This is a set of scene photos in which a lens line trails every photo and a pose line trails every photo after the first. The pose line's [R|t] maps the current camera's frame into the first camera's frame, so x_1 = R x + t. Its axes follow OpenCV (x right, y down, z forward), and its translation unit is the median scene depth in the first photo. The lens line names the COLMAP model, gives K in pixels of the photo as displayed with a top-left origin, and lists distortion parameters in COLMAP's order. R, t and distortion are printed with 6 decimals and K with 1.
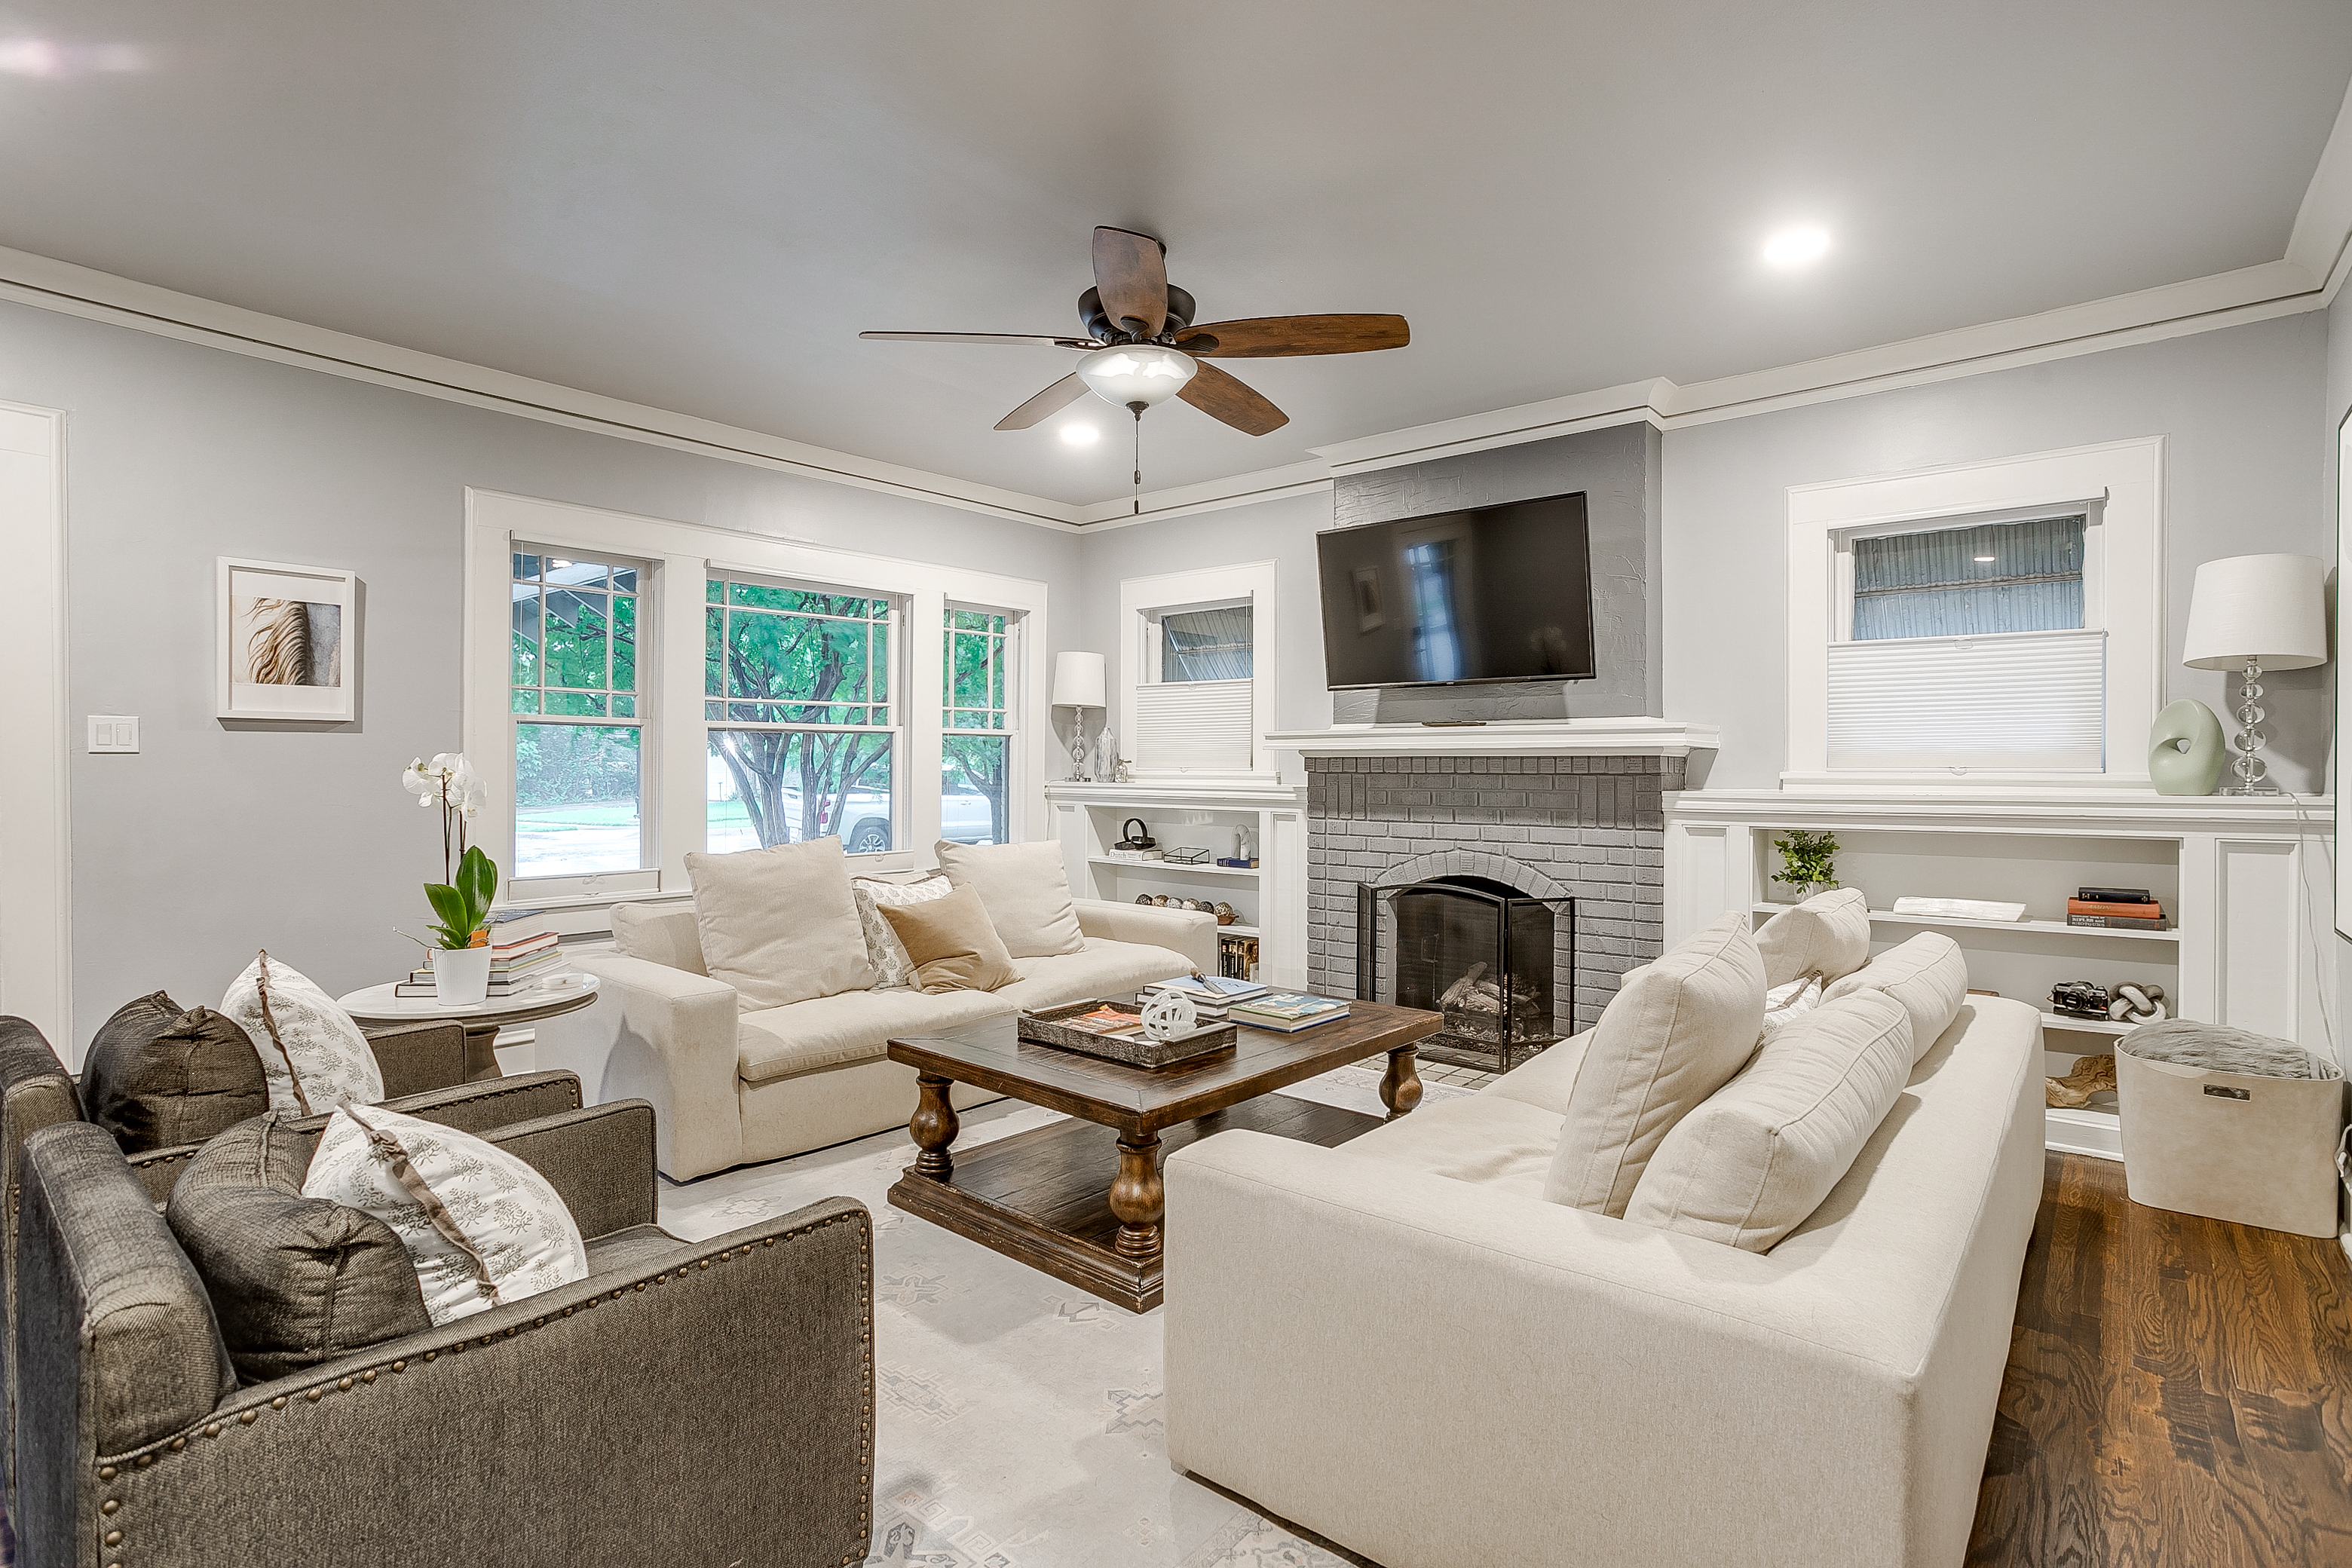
lens RADIAL K [[1142.0, 0, 1178.6], [0, 1142.0, 769.5], [0, 0, 1]] dist [-0.046849, 0.029177]
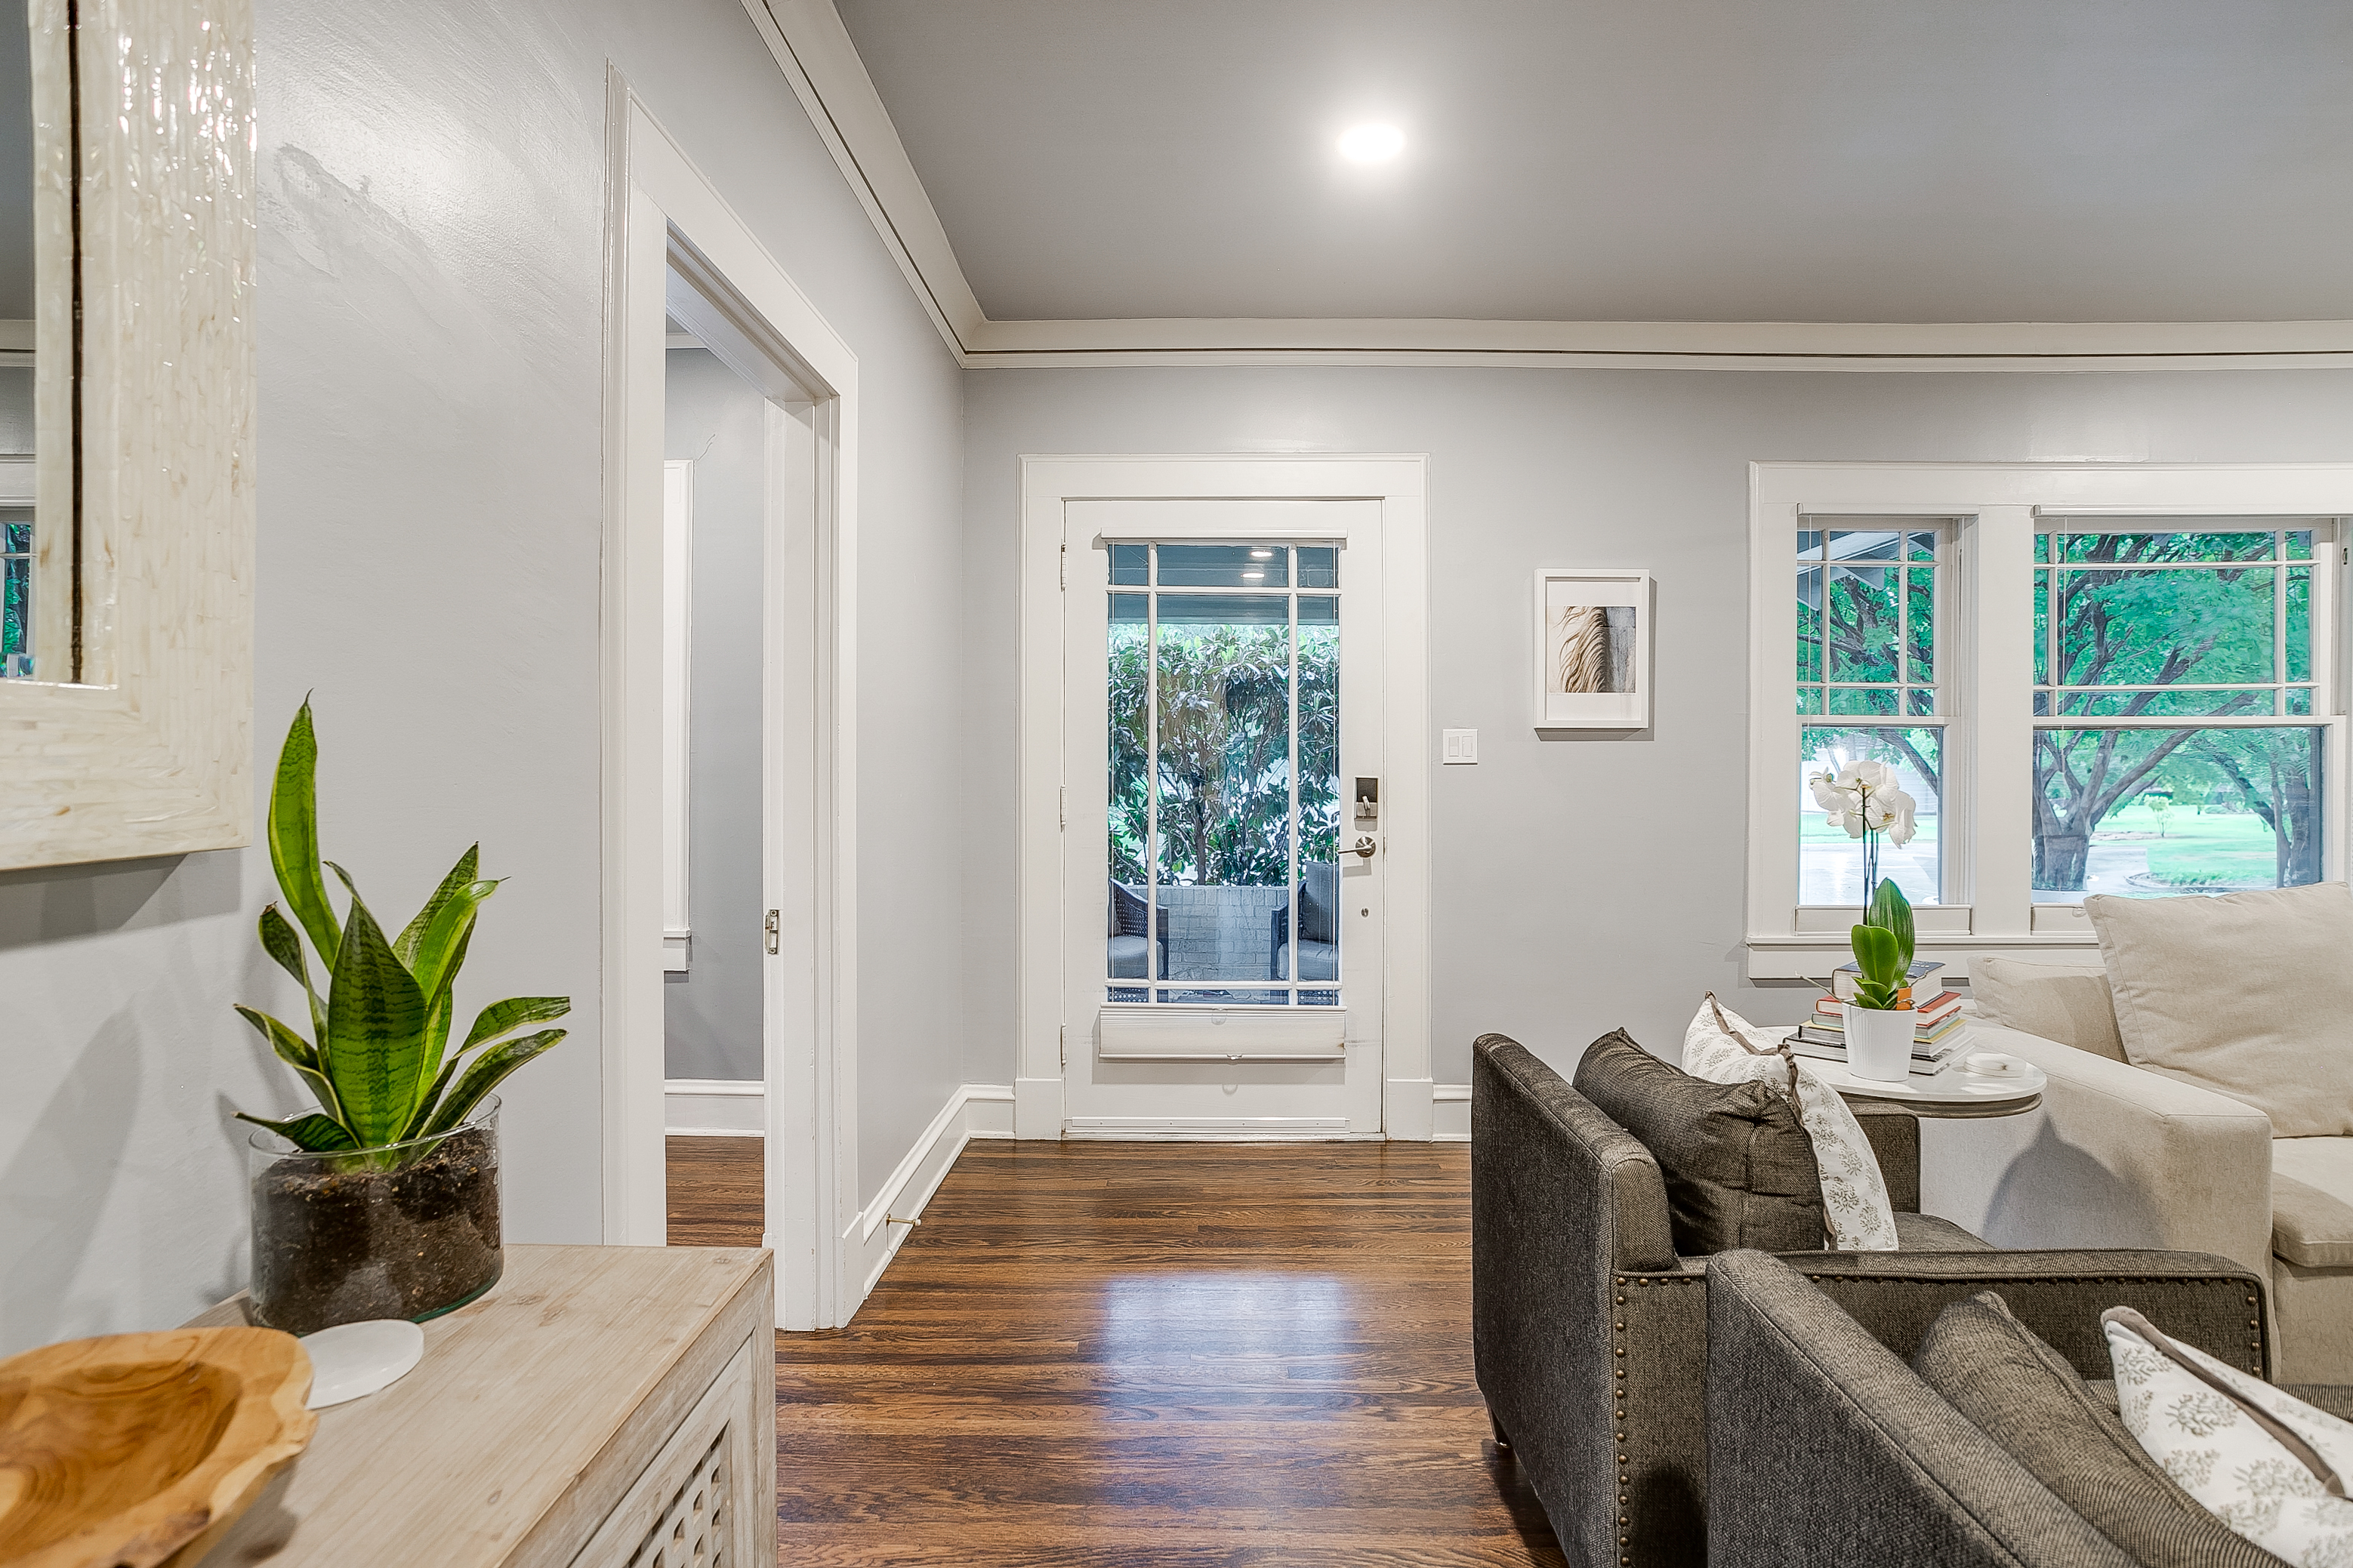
lens RADIAL K [[1164.9, 0, 1177.6], [0, 1164.9, 765.4], [0, 0, 1]] dist [-0.053989, 0.034379]
pose [[0.634802, -0.007021, -0.772643, -0.243806], [-0.001873, 0.999942, -0.010626, -0.000878], [0.772673, 0.008192, 0.634752, 0.080740]]
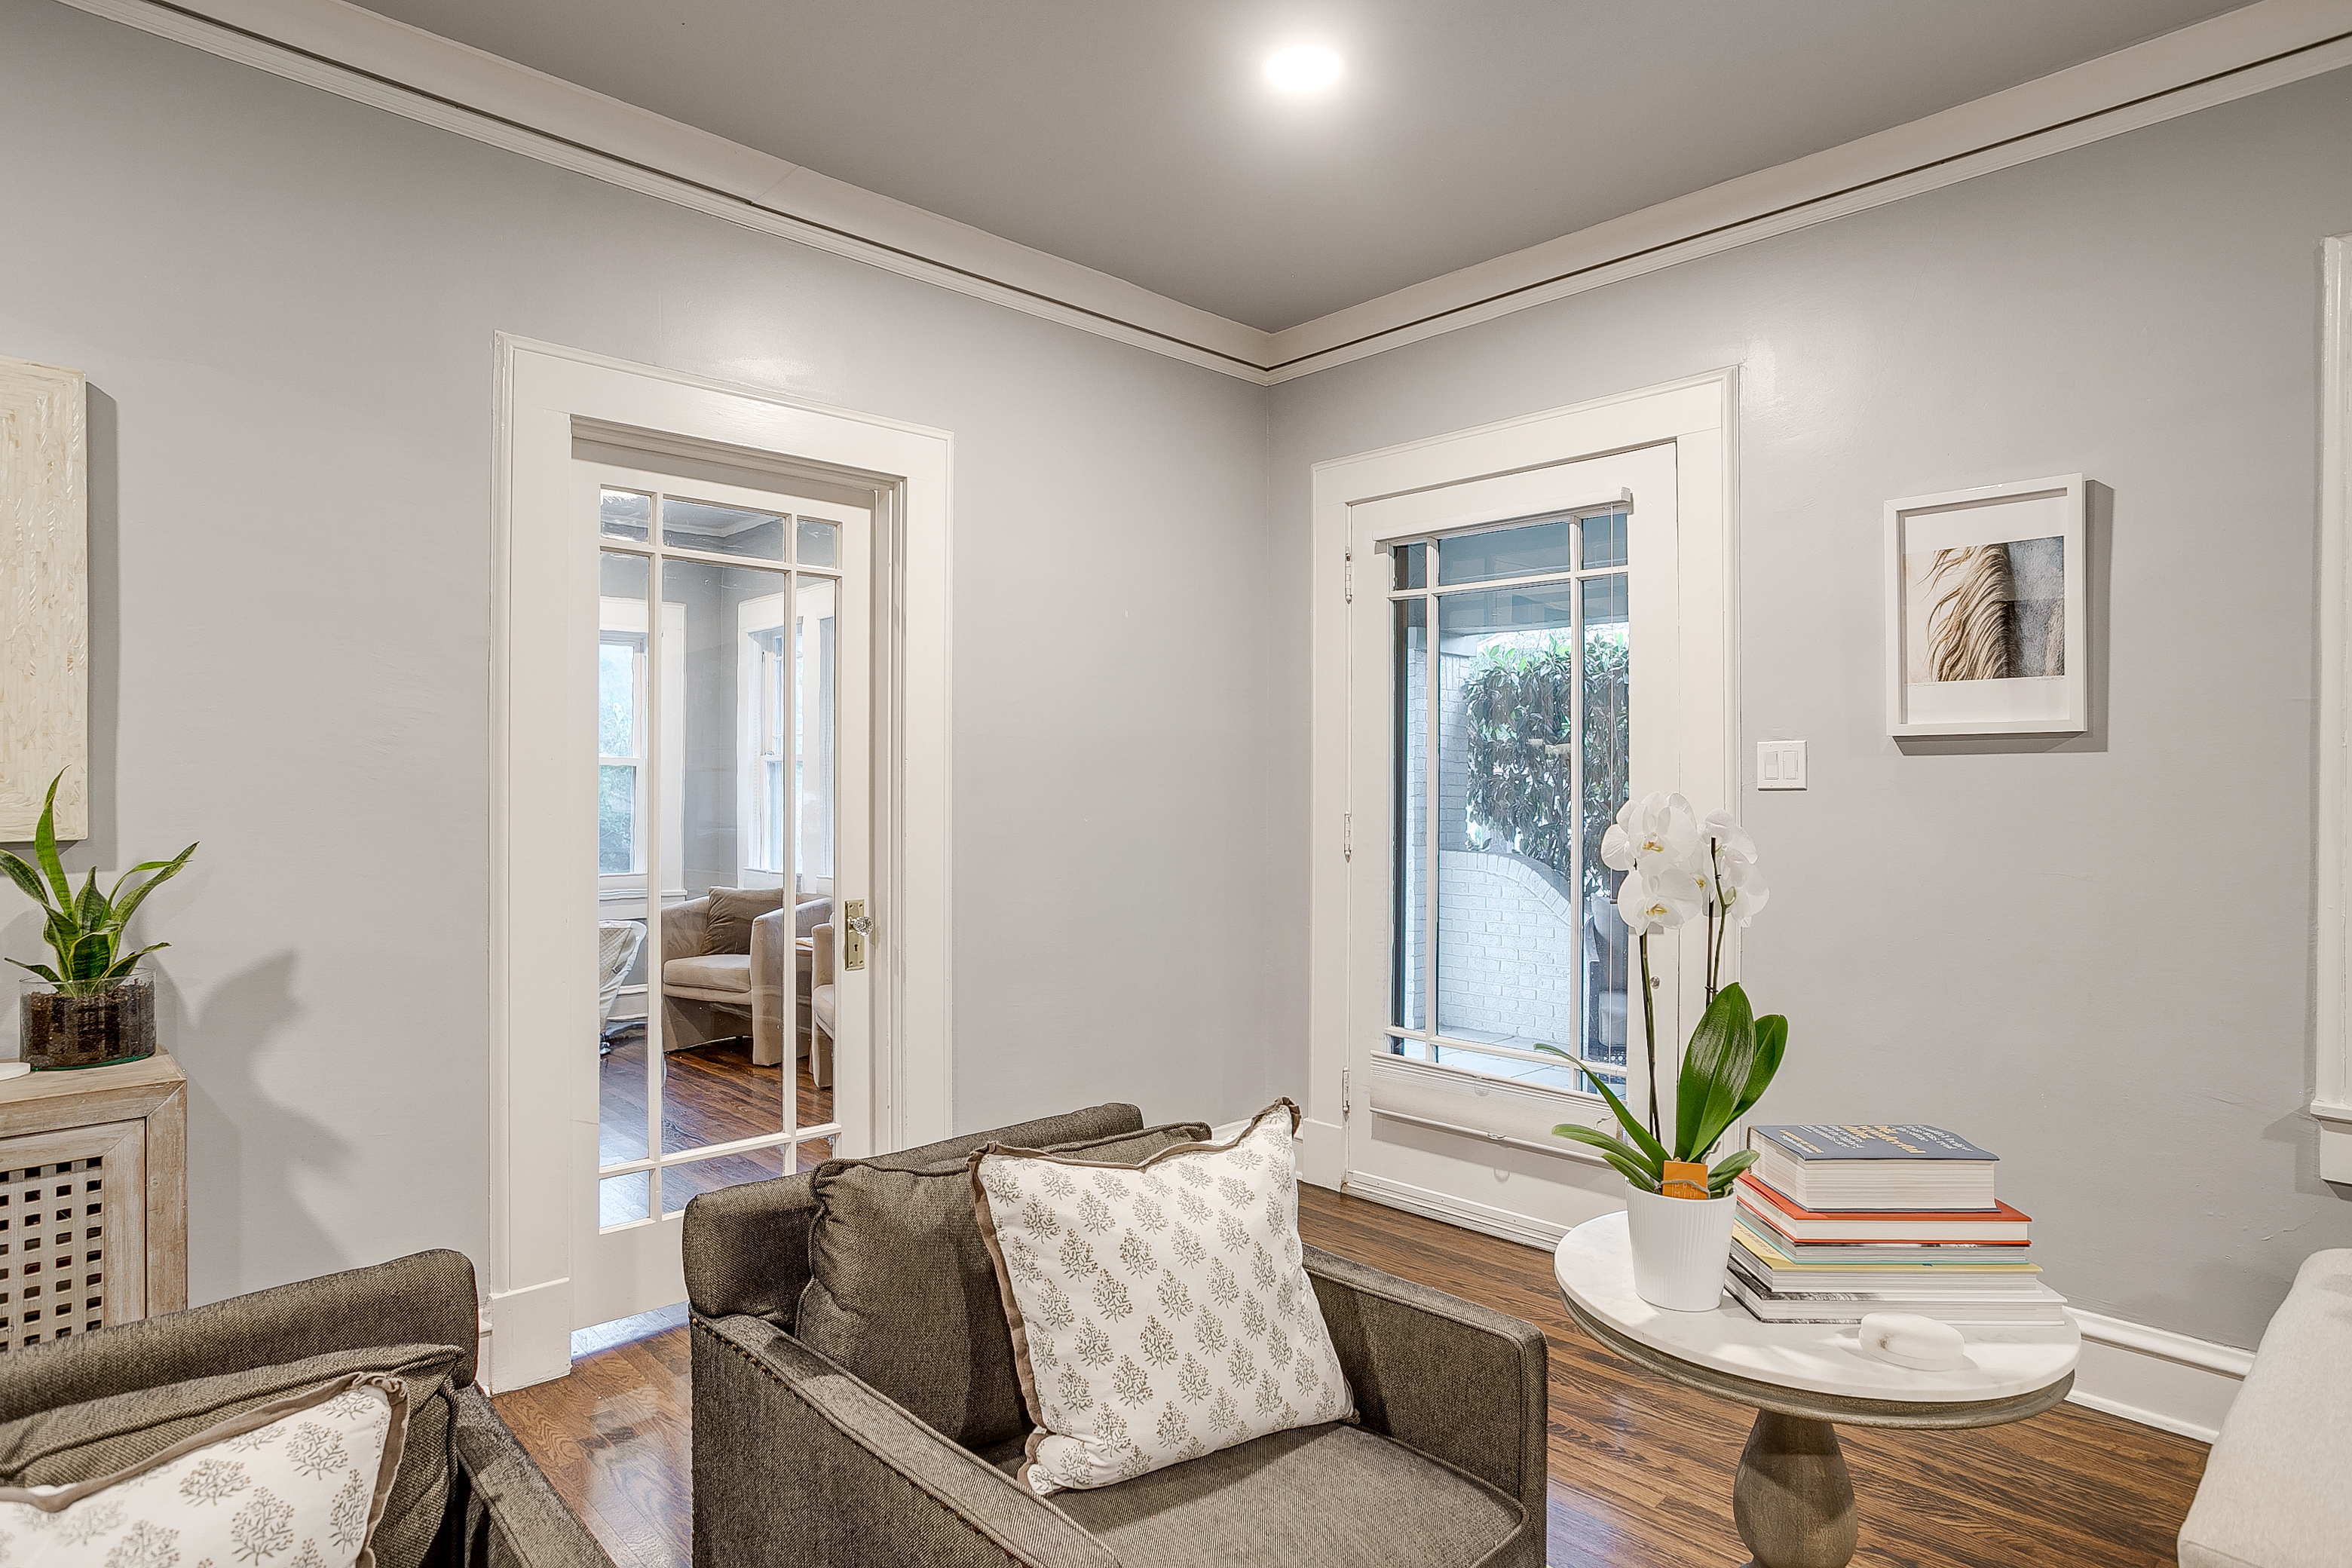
lens RADIAL K [[1275.1, 0, 1193.2], [0, 1275.1, 783.7], [0, 0, 1]] dist [-0.005593, 0.002240]
pose [[-0.088090, -0.005257, -0.996099, -0.043294], [-0.005260, 0.999975, -0.004813, -0.011278], [0.996099, 0.004815, -0.088115, 0.622327]]
